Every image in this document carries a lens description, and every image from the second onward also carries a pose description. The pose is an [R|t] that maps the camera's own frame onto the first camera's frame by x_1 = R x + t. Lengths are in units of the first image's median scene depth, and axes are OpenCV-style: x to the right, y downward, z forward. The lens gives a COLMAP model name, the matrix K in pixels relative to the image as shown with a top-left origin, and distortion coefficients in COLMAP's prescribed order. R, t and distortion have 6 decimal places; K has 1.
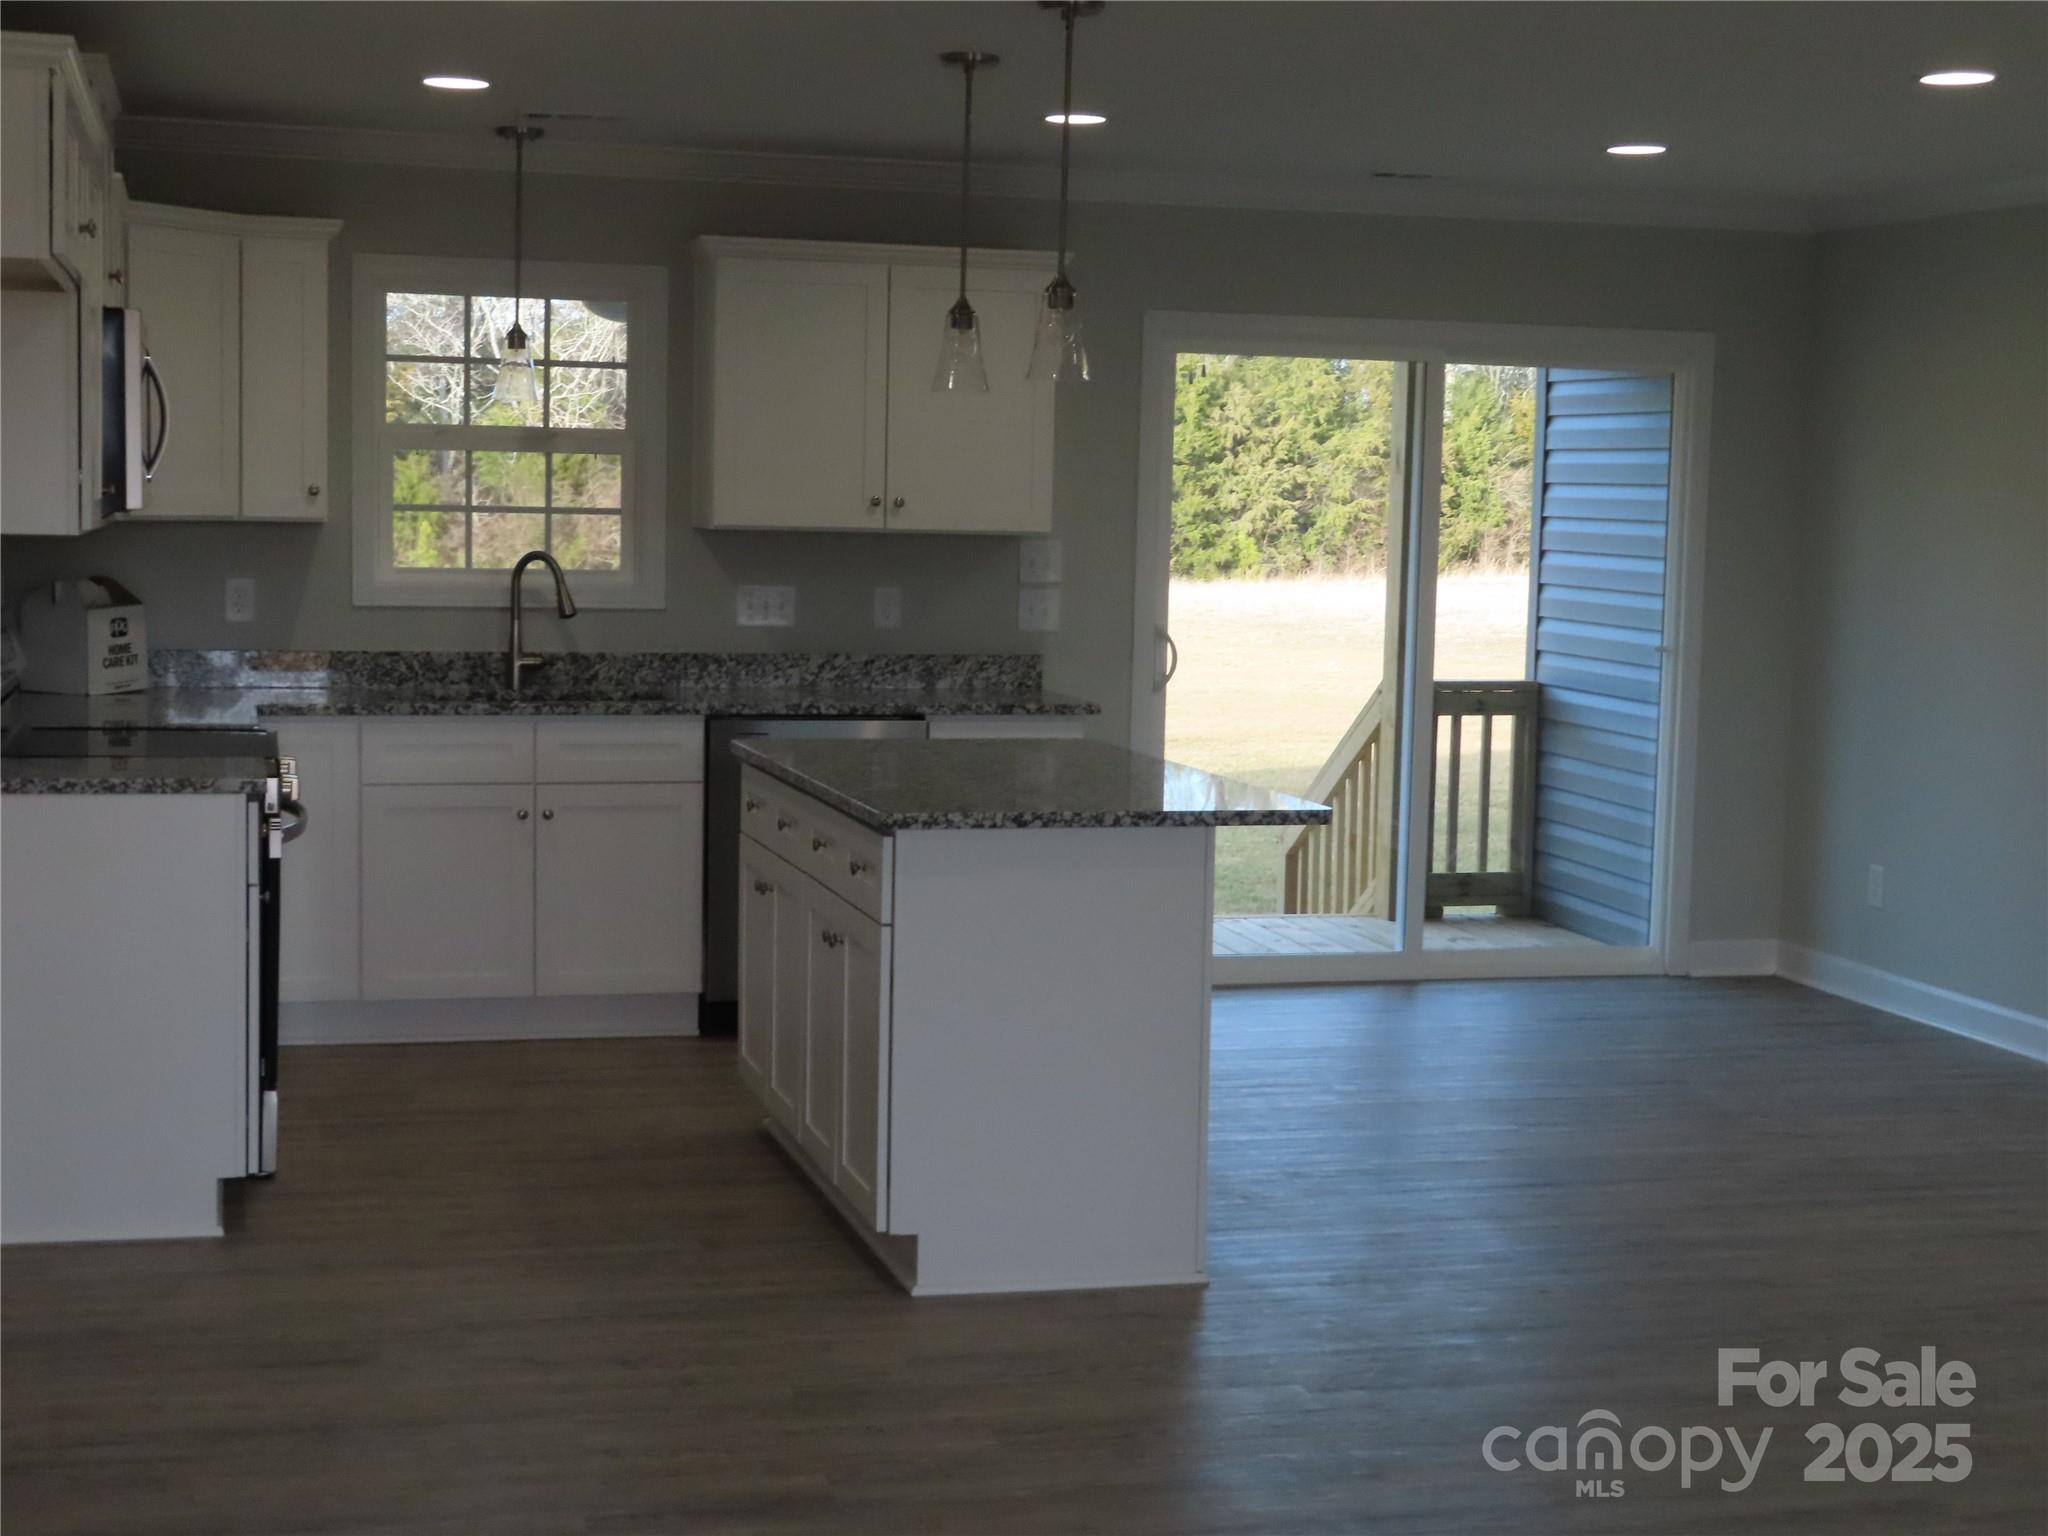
lens RADIAL K [[3043.1, 0, 1026.2], [0, 3043.1, 762.7], [0, 0, 1]] dist [0.015507, 0.000000]
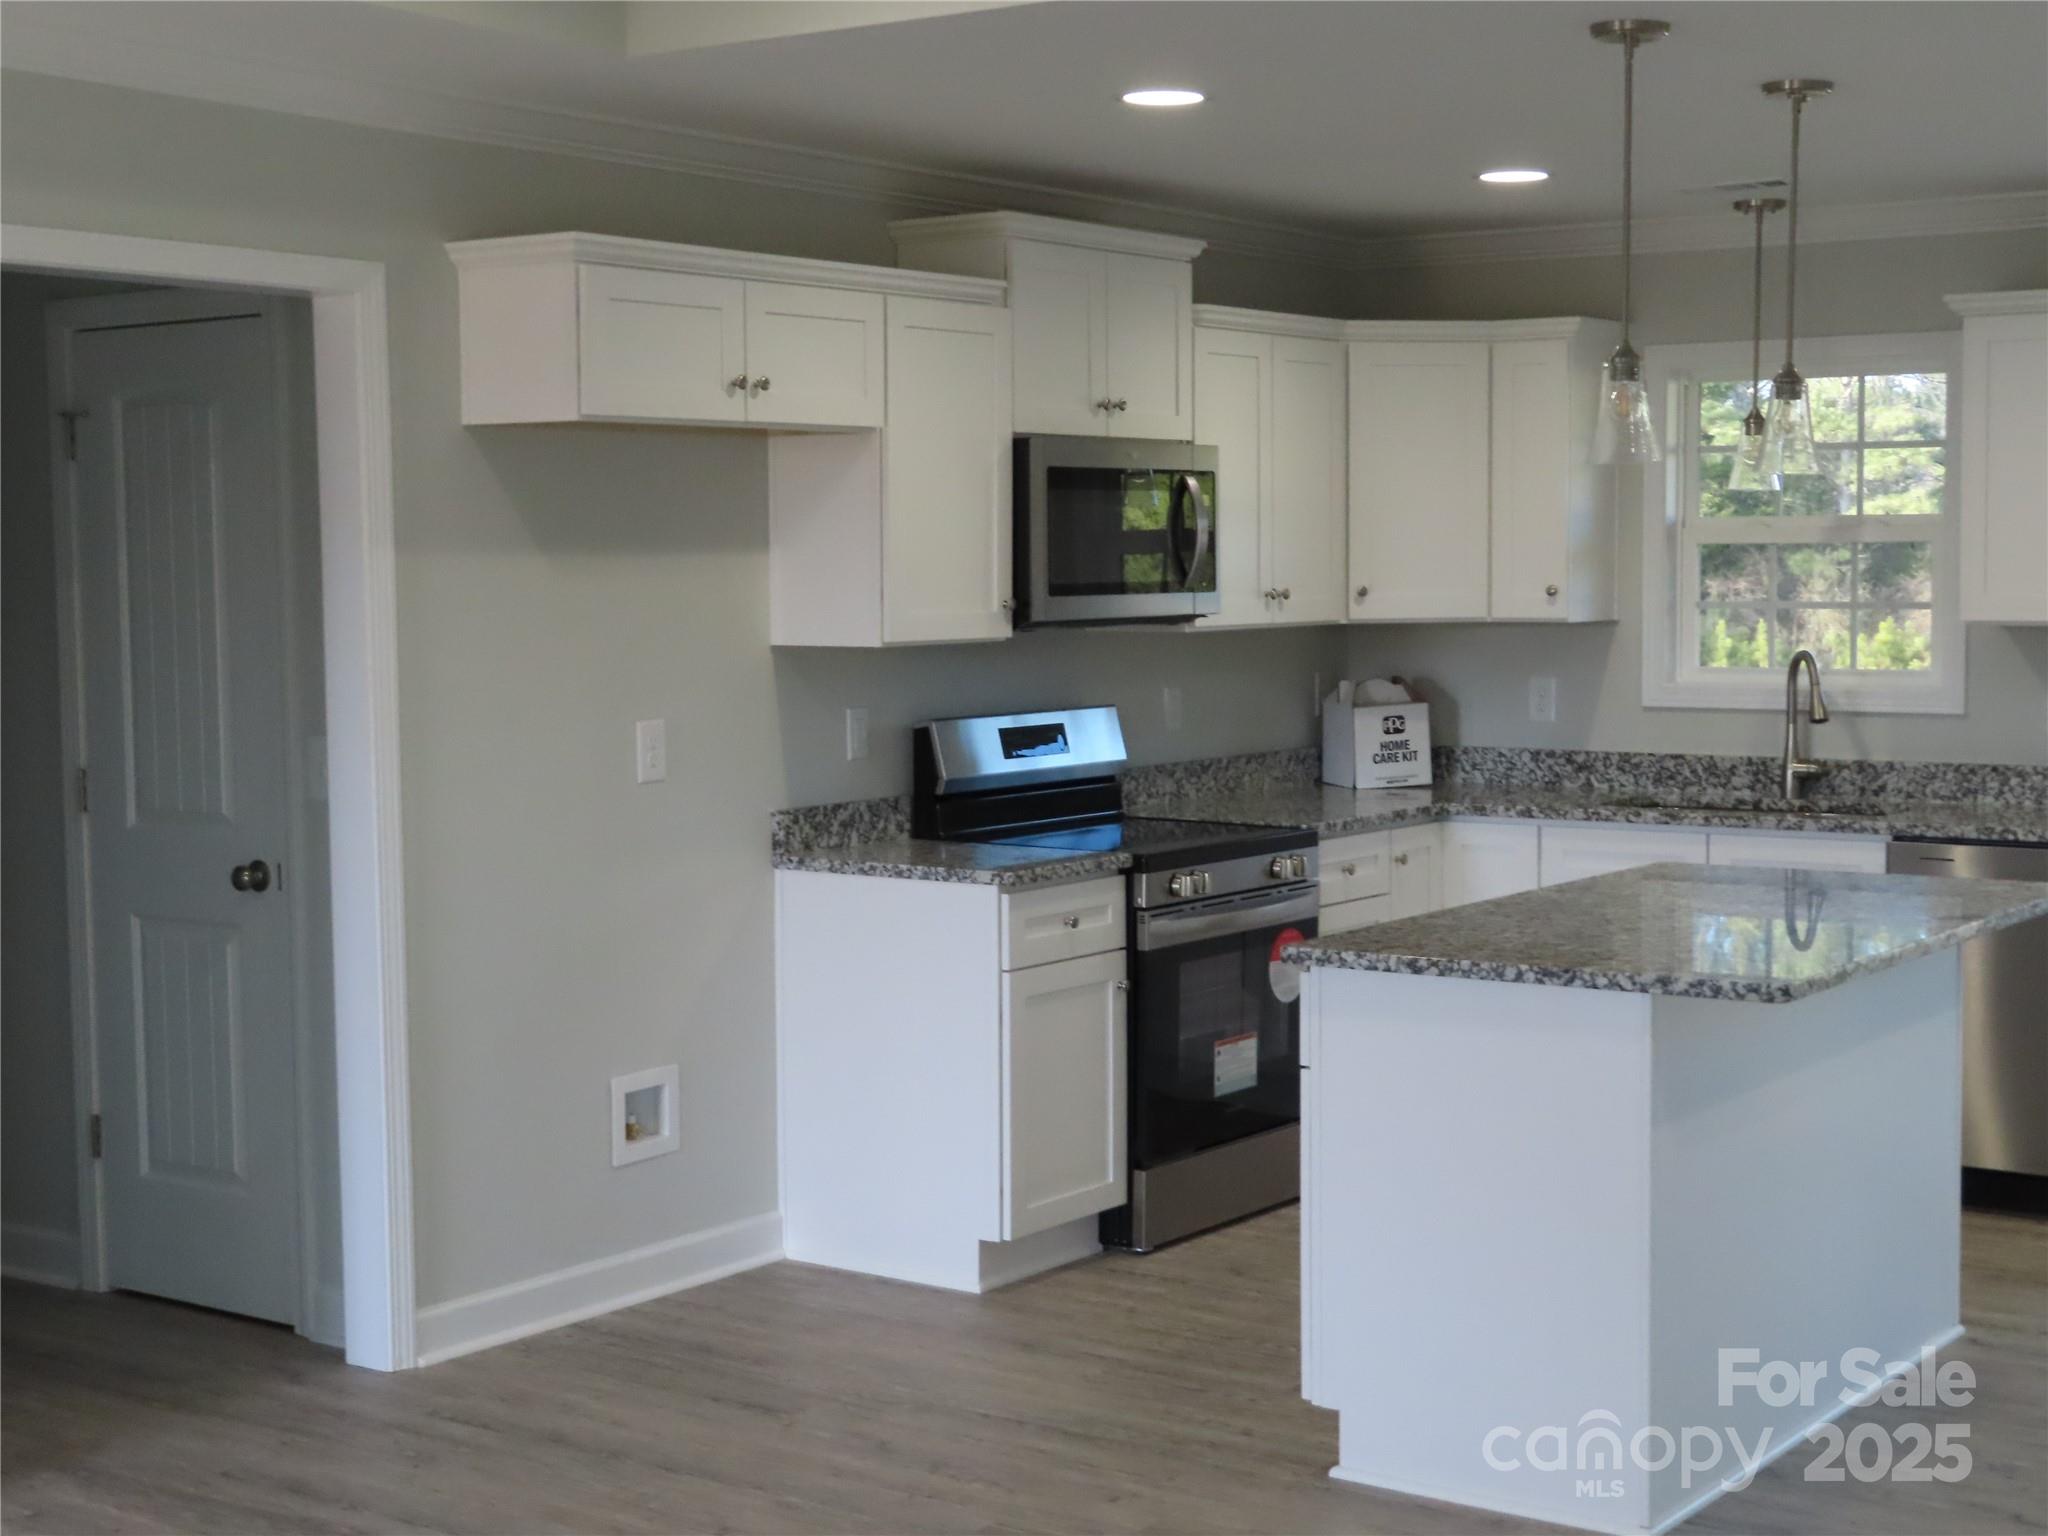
lens RADIAL K [[3043.1, 0, 1022.1], [0, 3043.1, 773.7], [0, 0, 1]] dist [0.015507, 0.000000]
pose [[0.632198, 0.031237, -0.774177, 0.420727], [-0.047436, 0.998873, 0.001566, -0.022747], [0.773353, 0.035734, 0.632967, 0.236699]]
